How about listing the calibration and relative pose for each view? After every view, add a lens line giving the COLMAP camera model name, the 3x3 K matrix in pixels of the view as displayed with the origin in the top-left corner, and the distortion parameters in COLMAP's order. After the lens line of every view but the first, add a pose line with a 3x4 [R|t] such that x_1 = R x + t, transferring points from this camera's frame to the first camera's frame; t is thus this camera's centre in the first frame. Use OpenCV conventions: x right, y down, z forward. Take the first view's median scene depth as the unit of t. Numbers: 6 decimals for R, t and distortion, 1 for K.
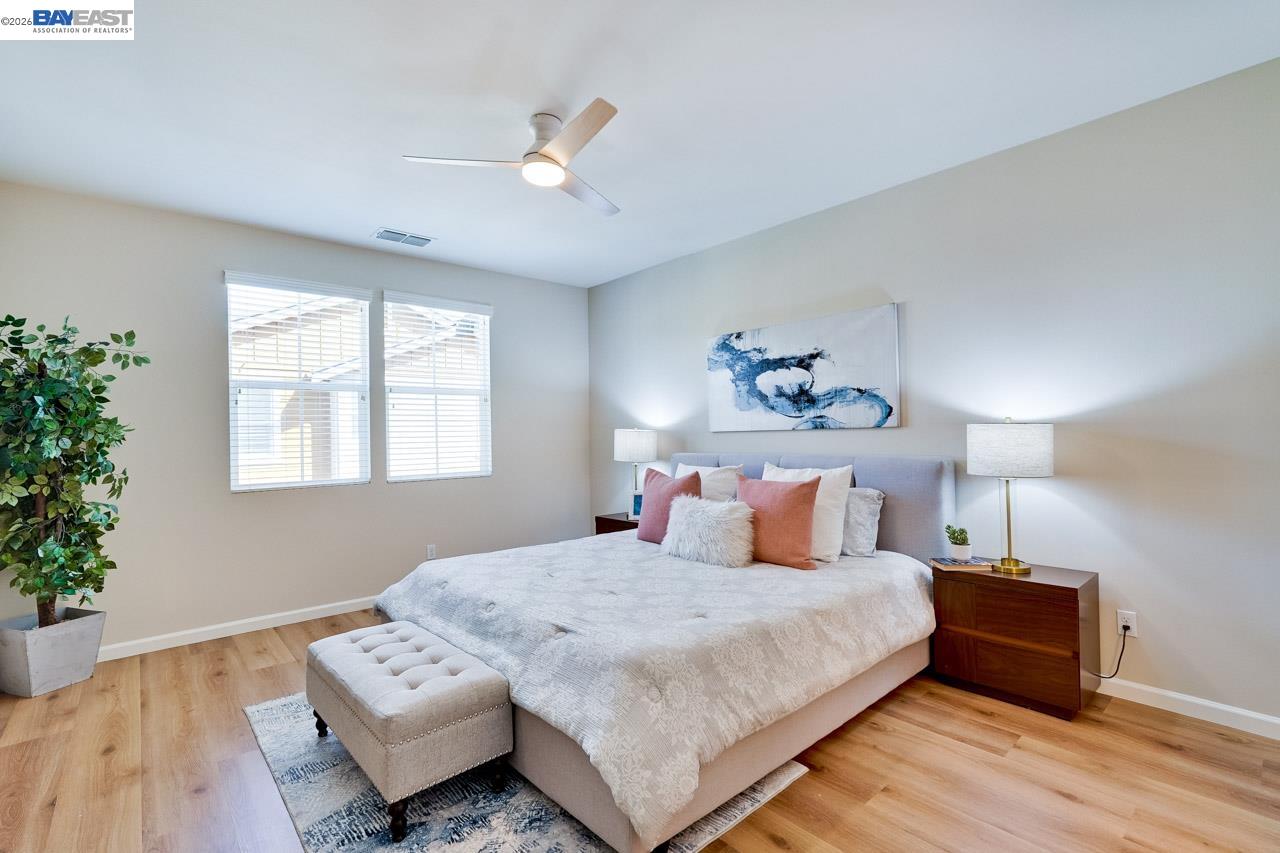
lens RADIAL K [[585.2, 0, 636.4], [0, 585.2, 433.4], [0, 0, 1]] dist [-0.006506, 0.004008]
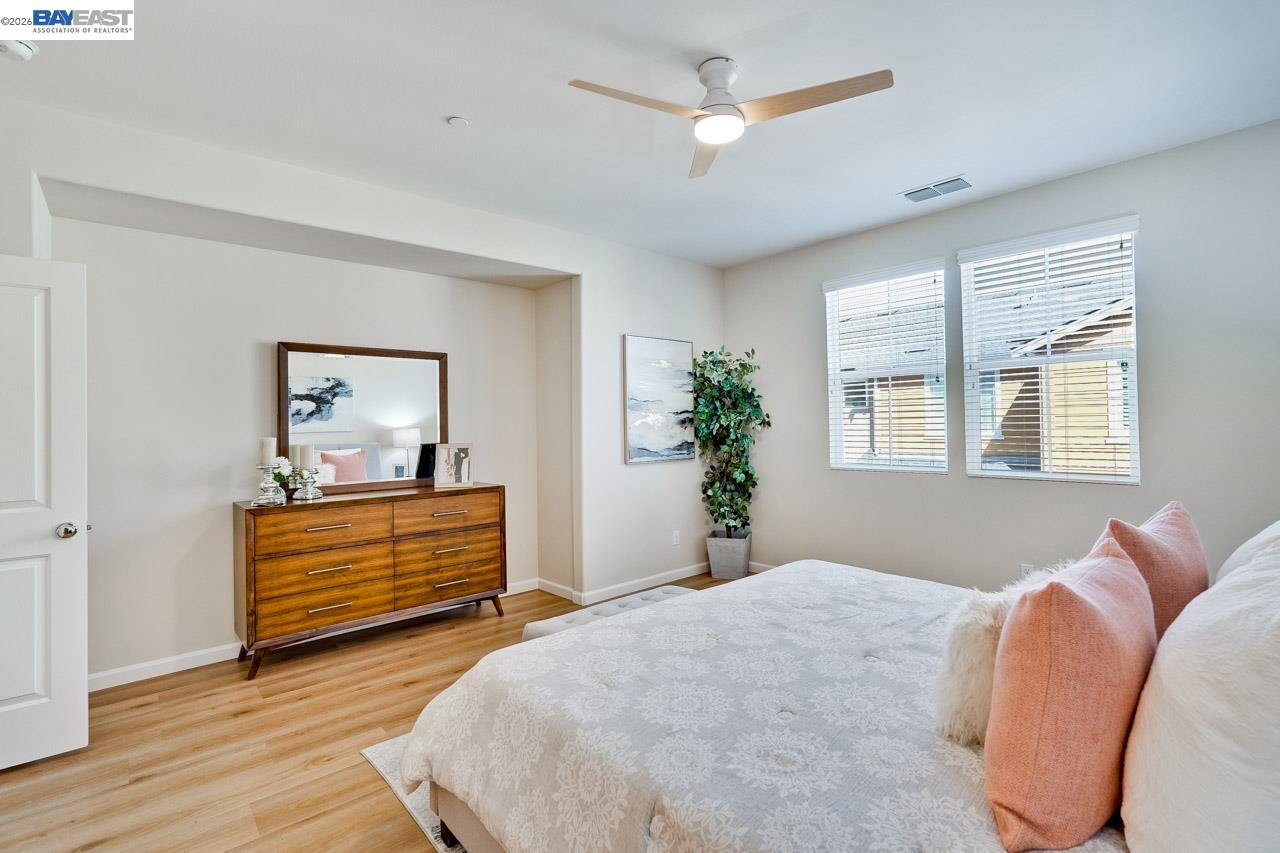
lens RADIAL K [[585.2, 0, 638.5], [0, 585.2, 417.8], [0, 0, 1]] dist [-0.006506, 0.004008]
pose [[0.018270, 0.006543, -0.999812, 0.457138], [0.016711, 0.999837, 0.006849, -0.015981], [0.999693, -0.016833, 0.018158, 0.560756]]
